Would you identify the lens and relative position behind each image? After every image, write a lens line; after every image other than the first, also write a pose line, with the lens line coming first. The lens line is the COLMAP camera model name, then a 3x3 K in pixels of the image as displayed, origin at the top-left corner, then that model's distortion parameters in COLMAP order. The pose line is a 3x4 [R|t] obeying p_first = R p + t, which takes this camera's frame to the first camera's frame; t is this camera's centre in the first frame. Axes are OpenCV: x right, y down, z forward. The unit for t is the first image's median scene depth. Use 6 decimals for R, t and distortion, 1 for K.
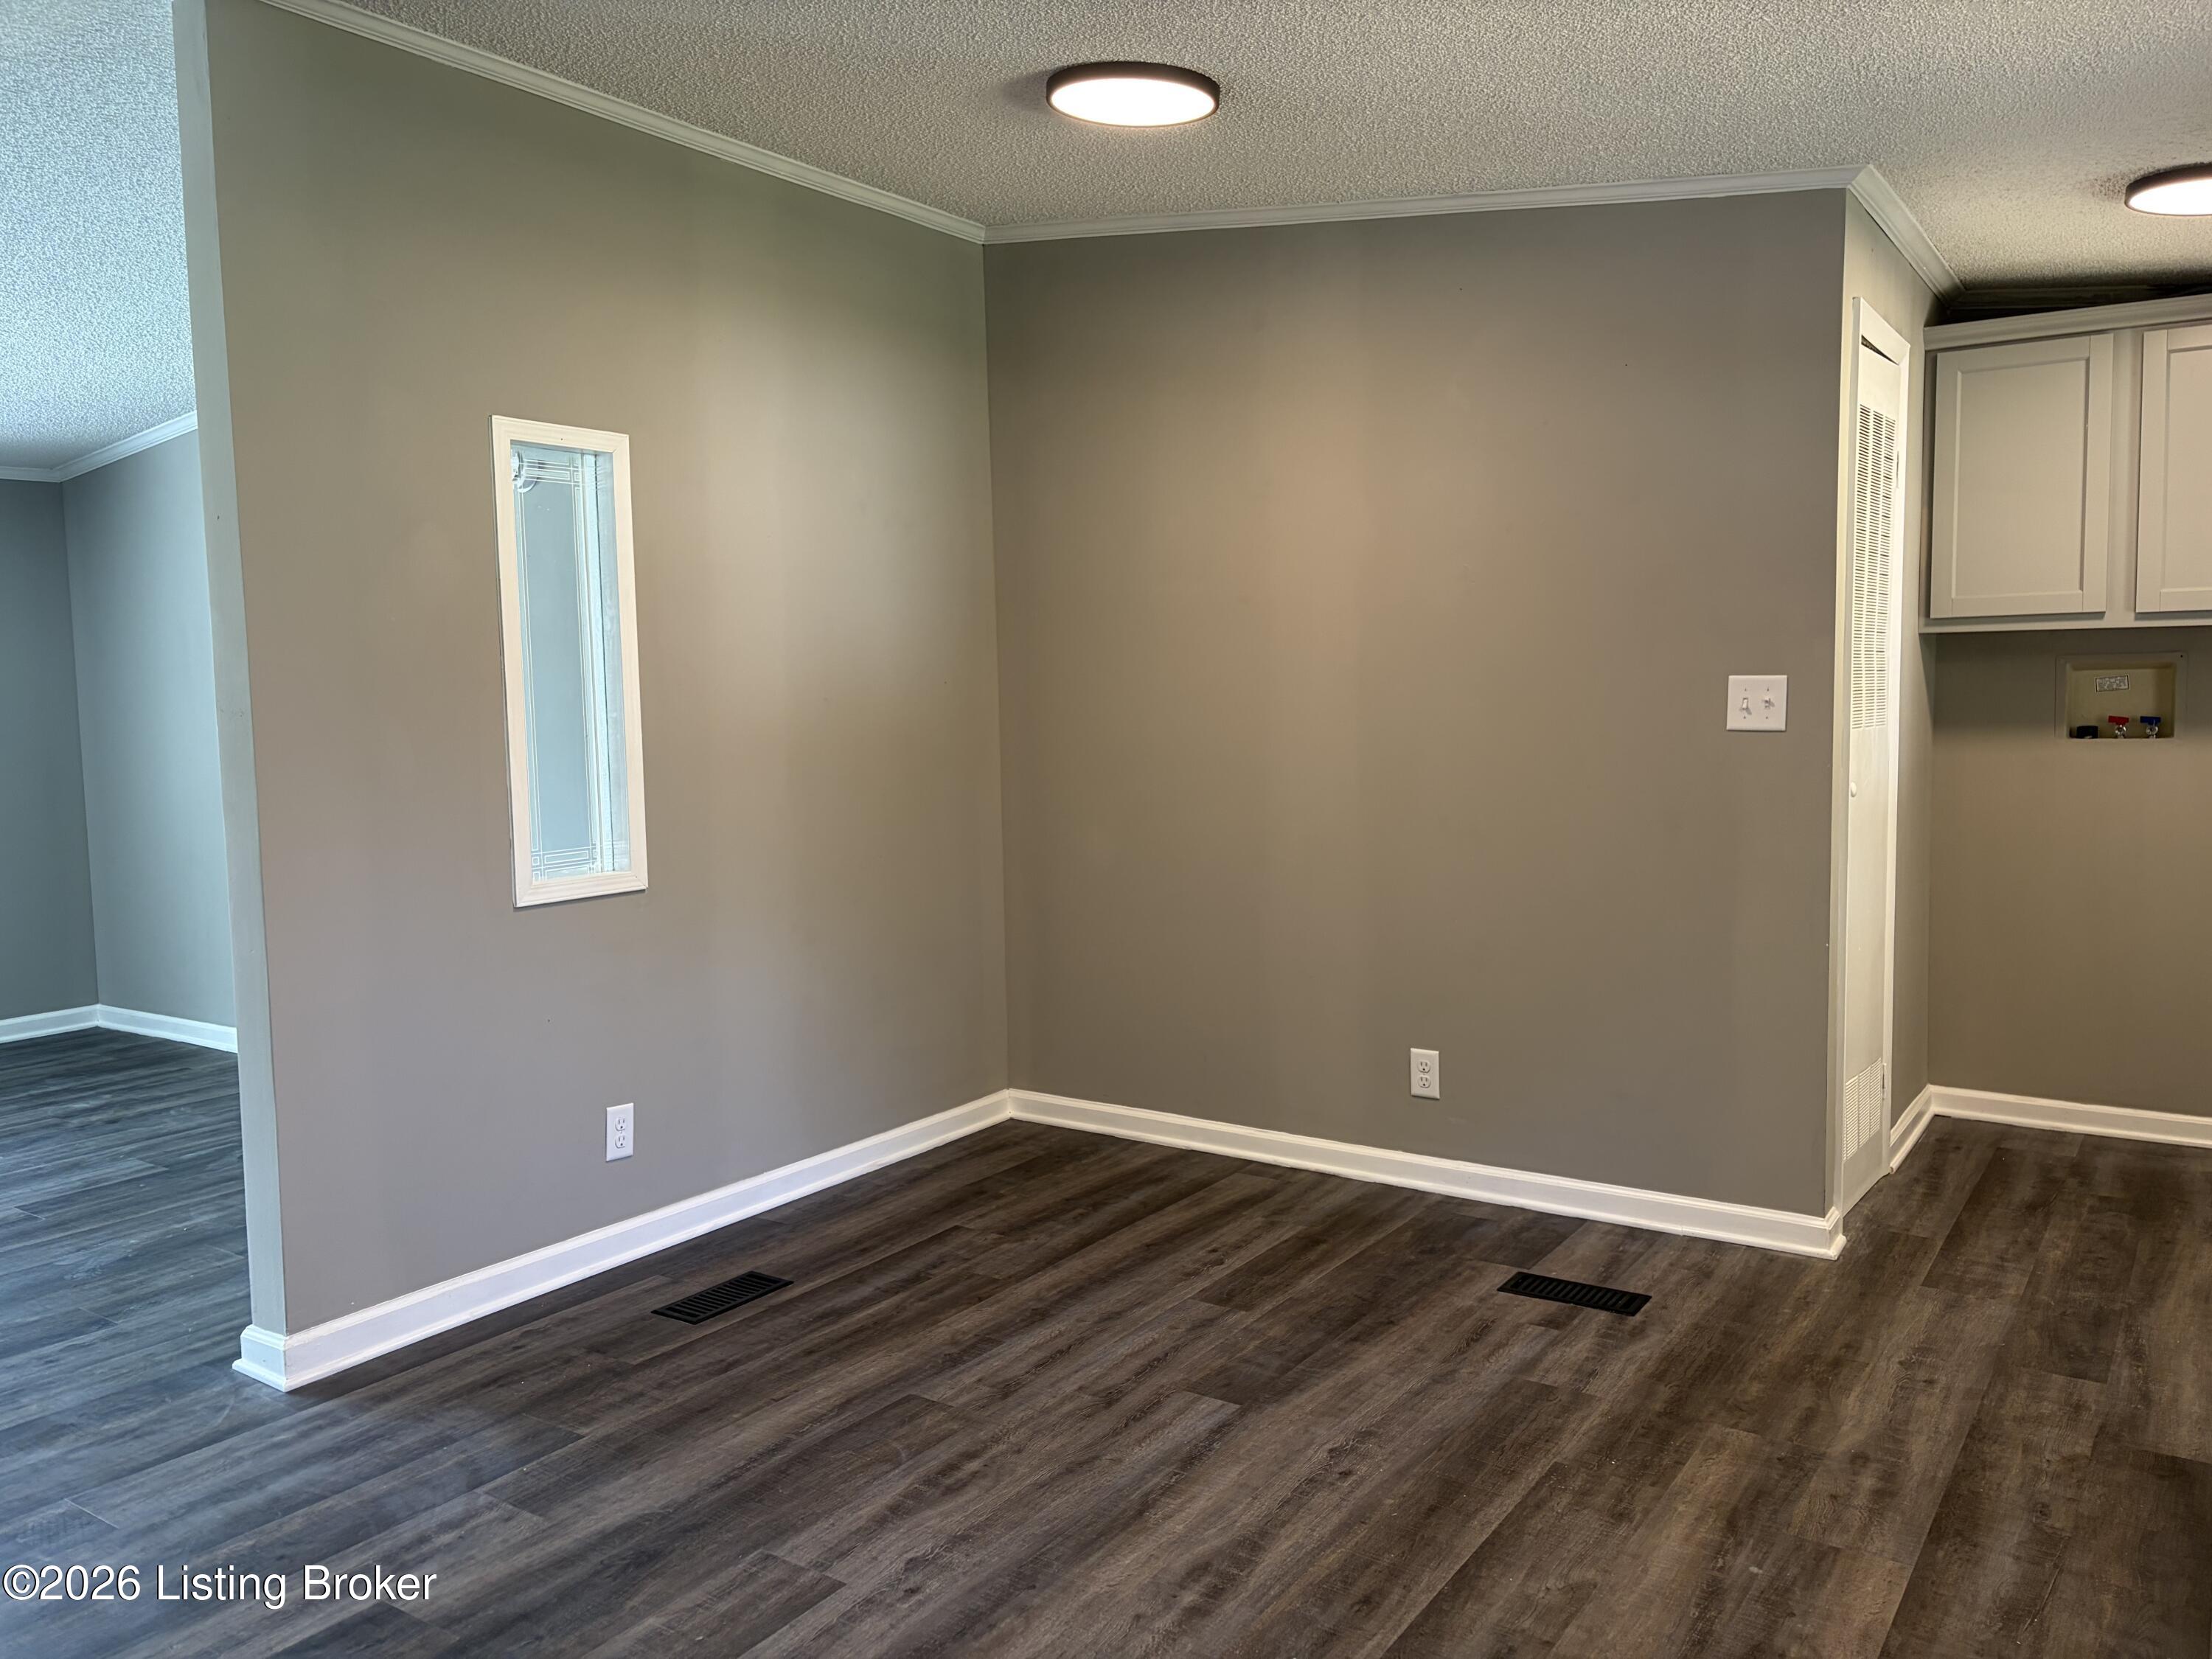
lens RADIAL K [[1669.2, 0, 1113.2], [0, 1669.2, 829.5], [0, 0, 1]] dist [0.042071, -0.038861]
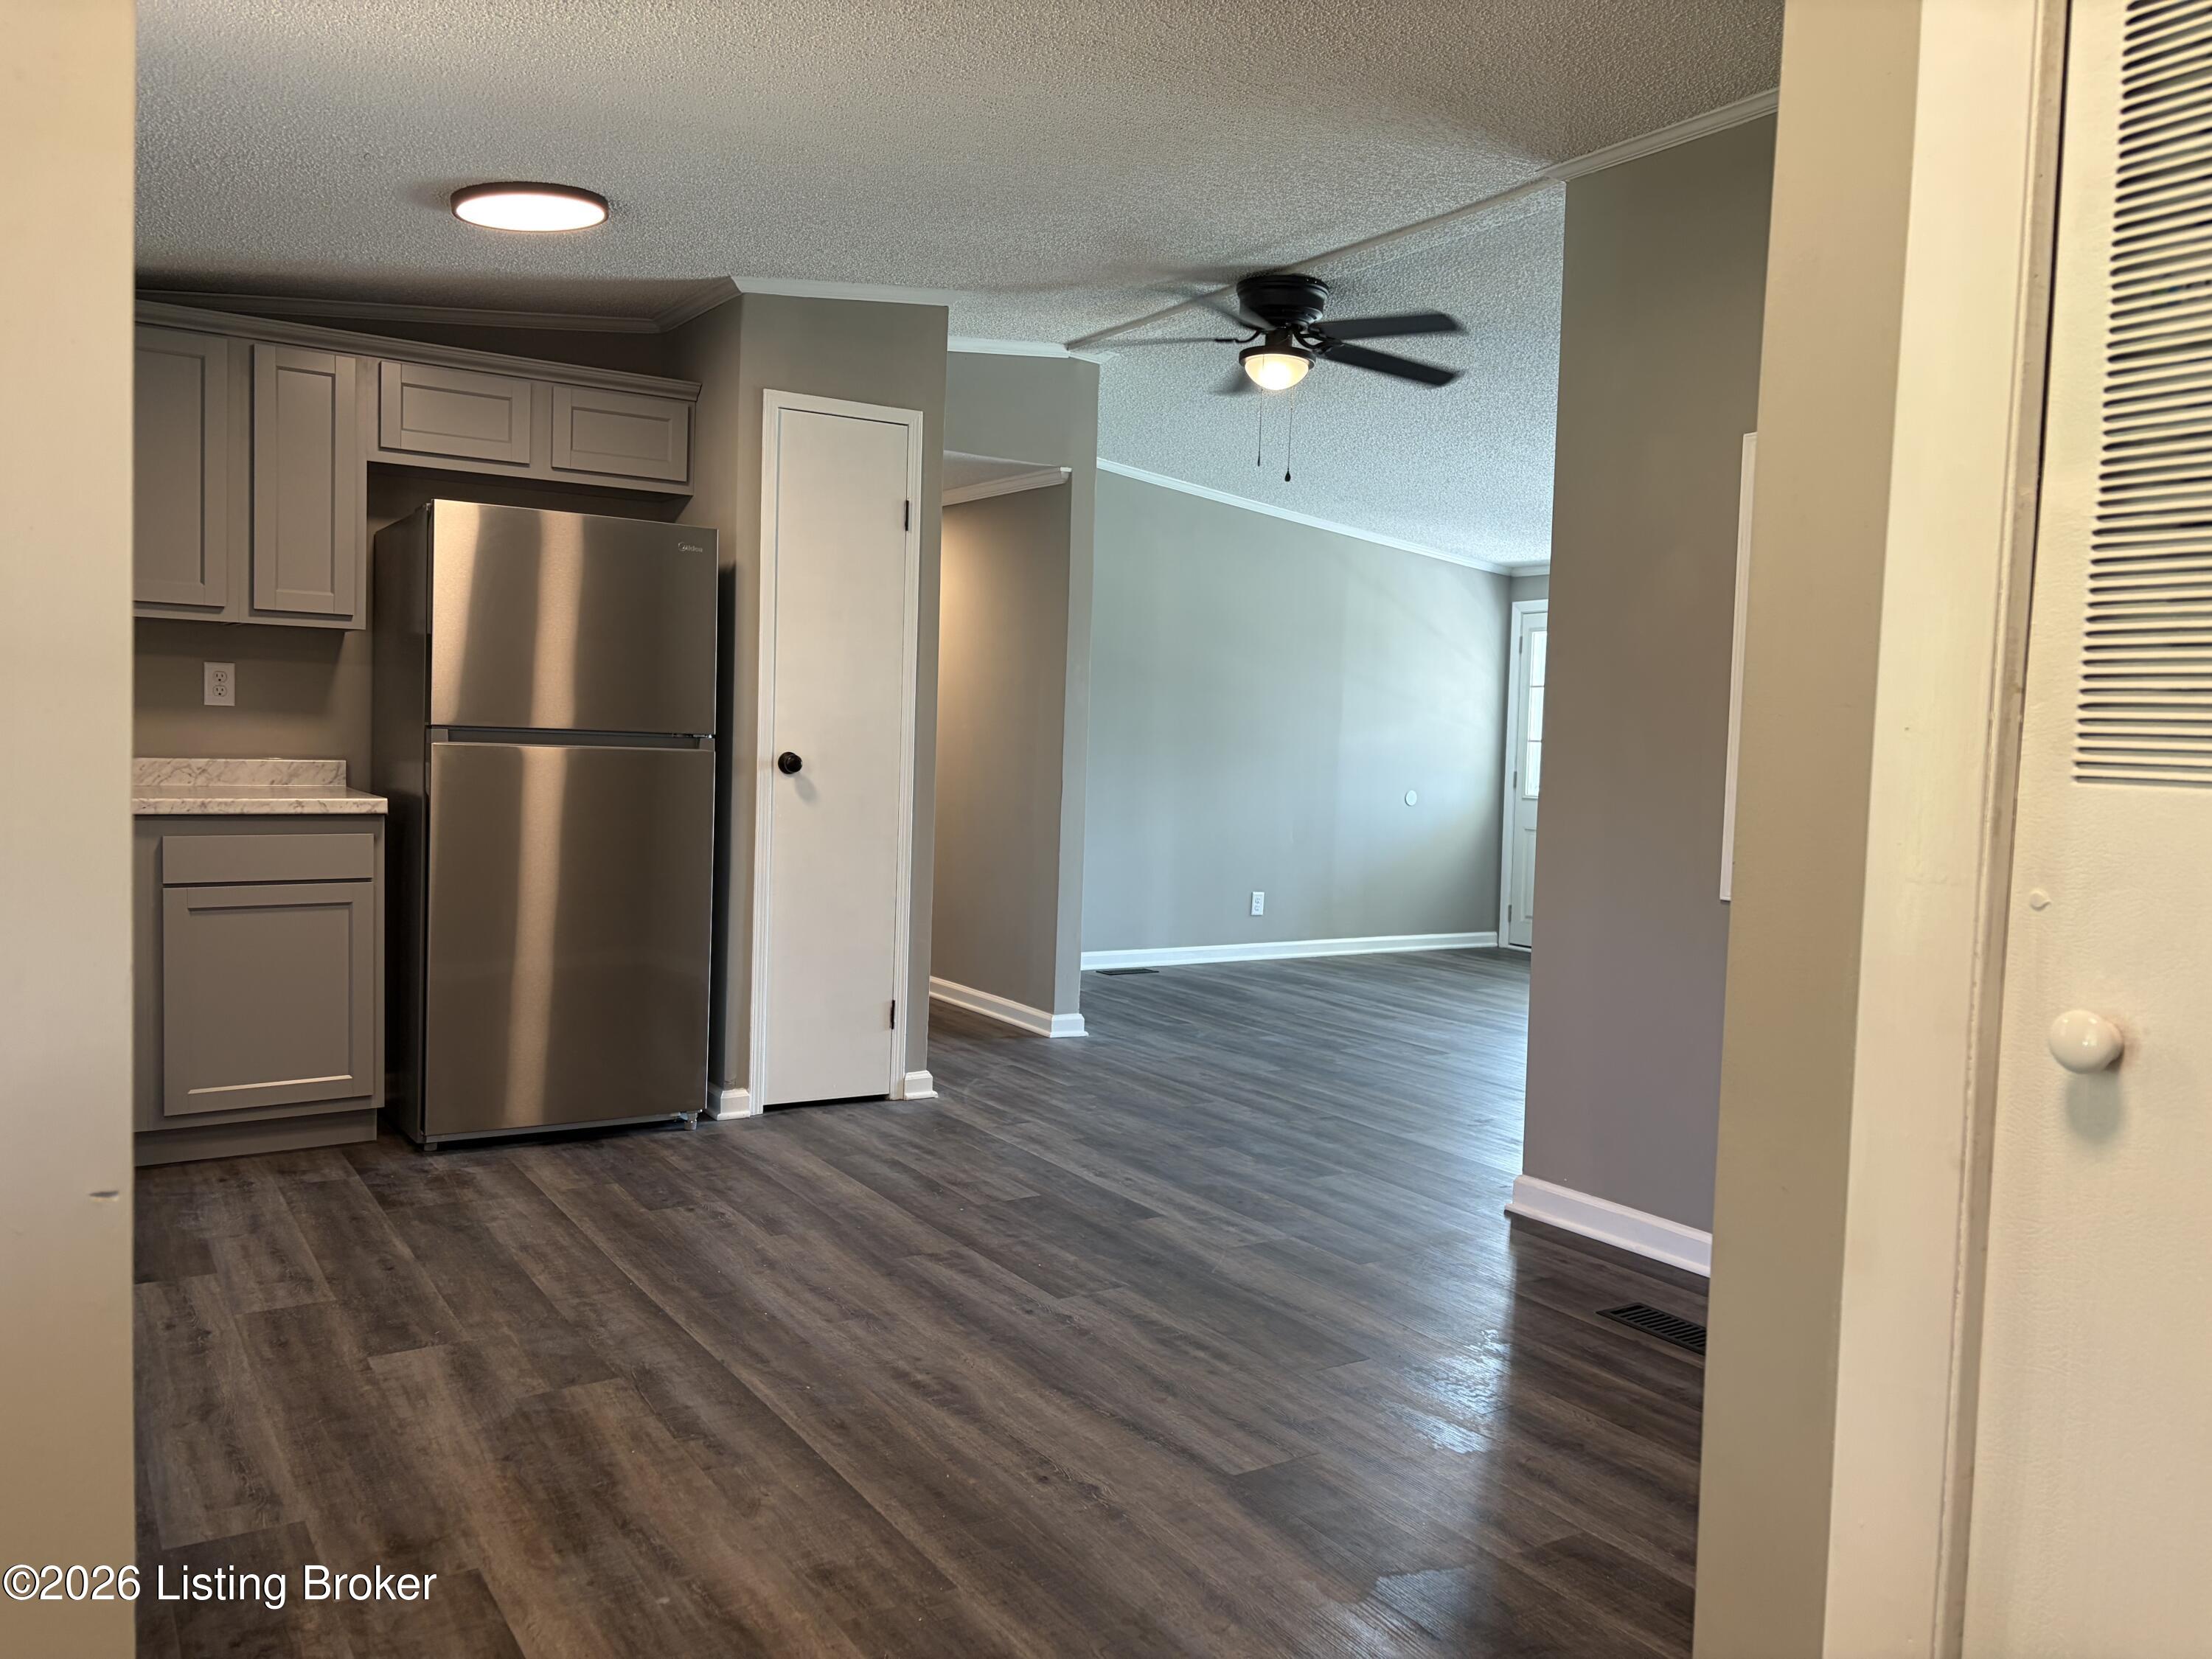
lens RADIAL K [[1669.2, 0, 1107.0], [0, 1669.2, 829.5], [0, 0, 1]] dist [0.042071, -0.038861]
pose [[-0.379603, 0.060381, -0.923177, 1.039270], [-0.108030, 0.988149, 0.109051, -0.098230], [0.918821, 0.141126, -0.368581, 1.401406]]
